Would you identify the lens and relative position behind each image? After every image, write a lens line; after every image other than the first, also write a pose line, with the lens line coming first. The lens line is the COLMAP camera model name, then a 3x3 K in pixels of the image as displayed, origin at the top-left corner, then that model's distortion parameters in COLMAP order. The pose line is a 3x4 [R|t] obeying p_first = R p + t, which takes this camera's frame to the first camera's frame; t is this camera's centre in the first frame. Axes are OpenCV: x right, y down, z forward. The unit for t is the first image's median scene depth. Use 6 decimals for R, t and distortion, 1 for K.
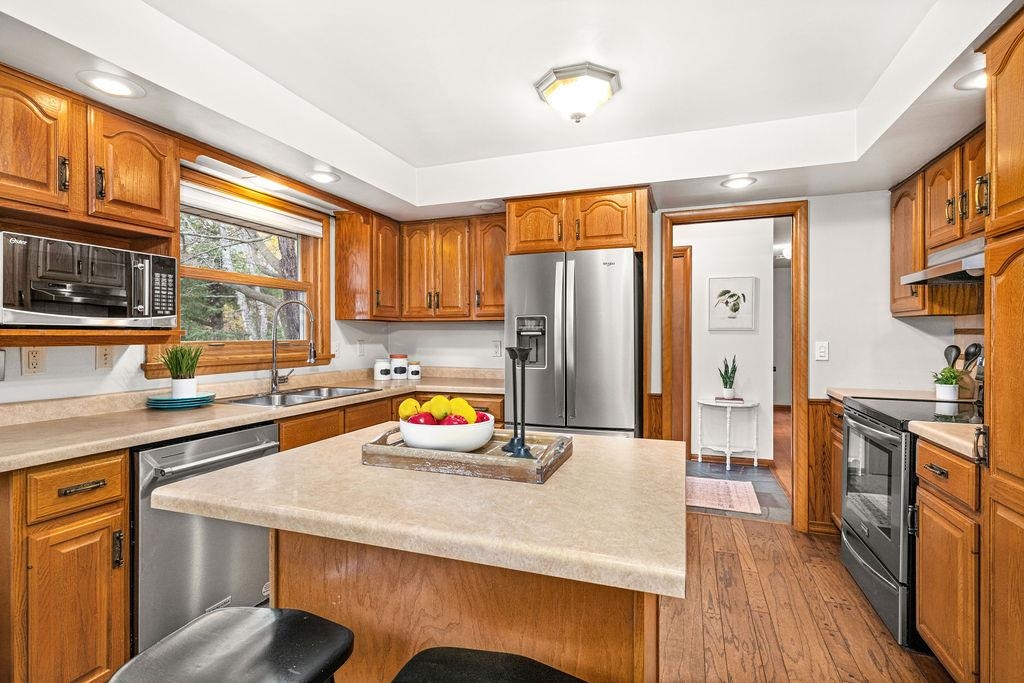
lens RADIAL K [[491.6, 0, 509.4], [0, 491.6, 337.1], [0, 0, 1]] dist [0.006442, -0.000576]
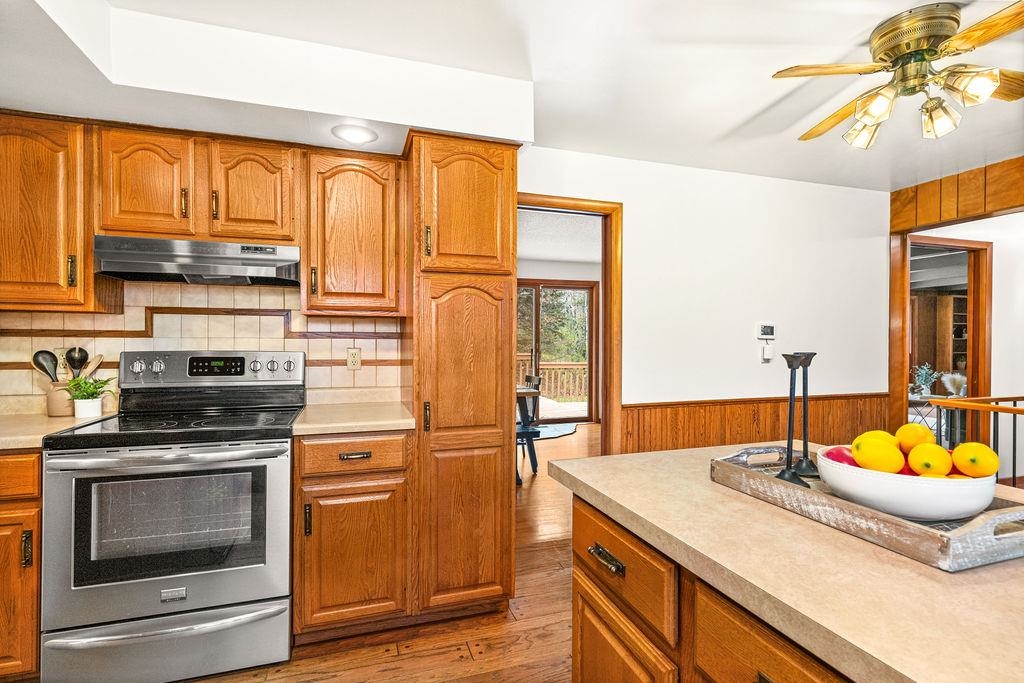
lens RADIAL K [[491.6, 0, 514.3], [0, 491.6, 339.4], [0, 0, 1]] dist [0.006442, -0.000576]
pose [[-0.614362, -0.003284, 0.789017, -0.152745], [0.001426, 0.999985, 0.005272, -0.003983], [-0.789023, 0.004365, -0.614348, 0.828903]]
